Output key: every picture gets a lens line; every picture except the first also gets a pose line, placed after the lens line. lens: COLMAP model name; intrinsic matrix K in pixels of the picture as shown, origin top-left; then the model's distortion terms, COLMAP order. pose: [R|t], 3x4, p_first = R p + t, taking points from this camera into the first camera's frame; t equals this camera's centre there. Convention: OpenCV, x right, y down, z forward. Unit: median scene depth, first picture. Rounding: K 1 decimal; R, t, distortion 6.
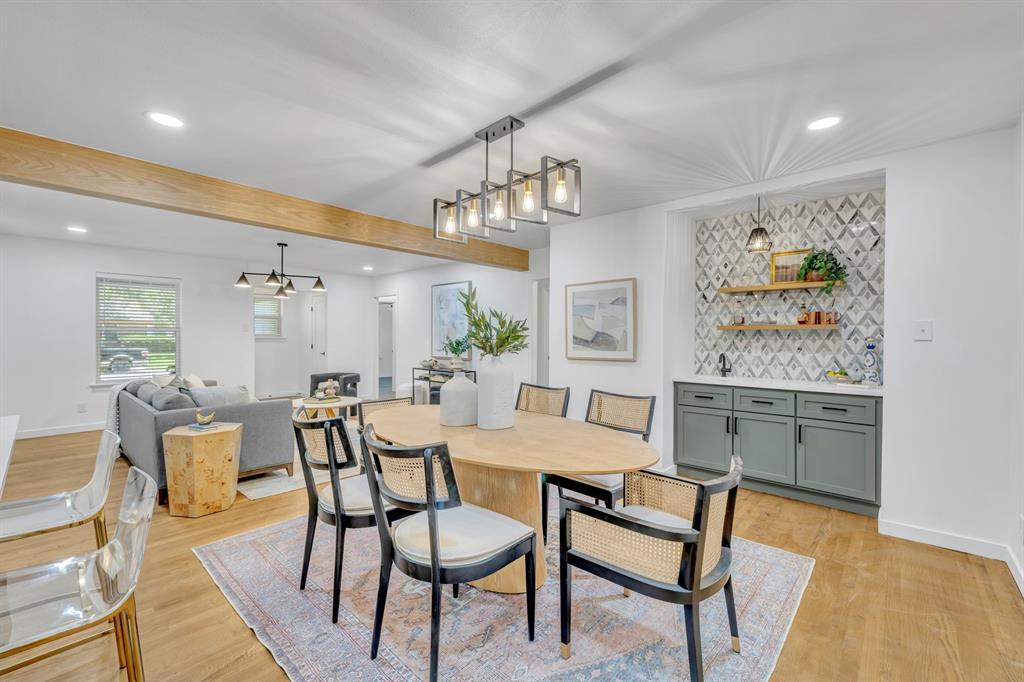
lens RADIAL K [[428.7, 0, 503.1], [0, 428.7, 339.7], [0, 0, 1]] dist [0.000515, 0.000059]
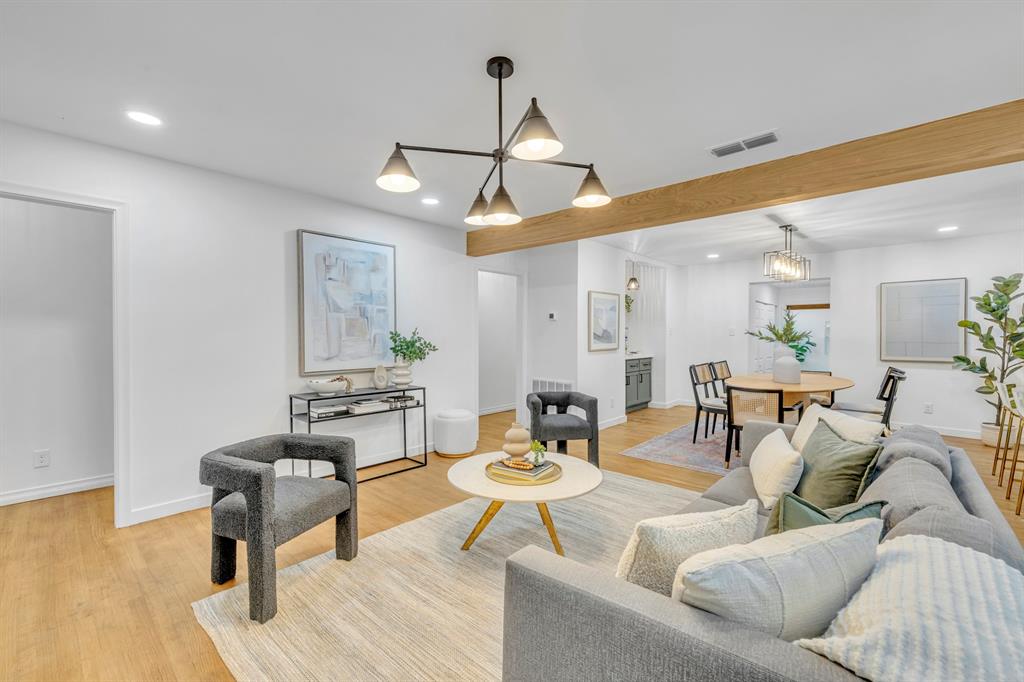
lens RADIAL K [[432.0, 0, 495.7], [0, 432.0, 343.0], [0, 0, 1]] dist [0.000790, 0.000199]
pose [[0.005217, -0.025504, 0.999661, -1.288544], [0.004394, 0.999666, 0.025481, -0.014296], [-0.999977, 0.004259, 0.005327, 1.500223]]
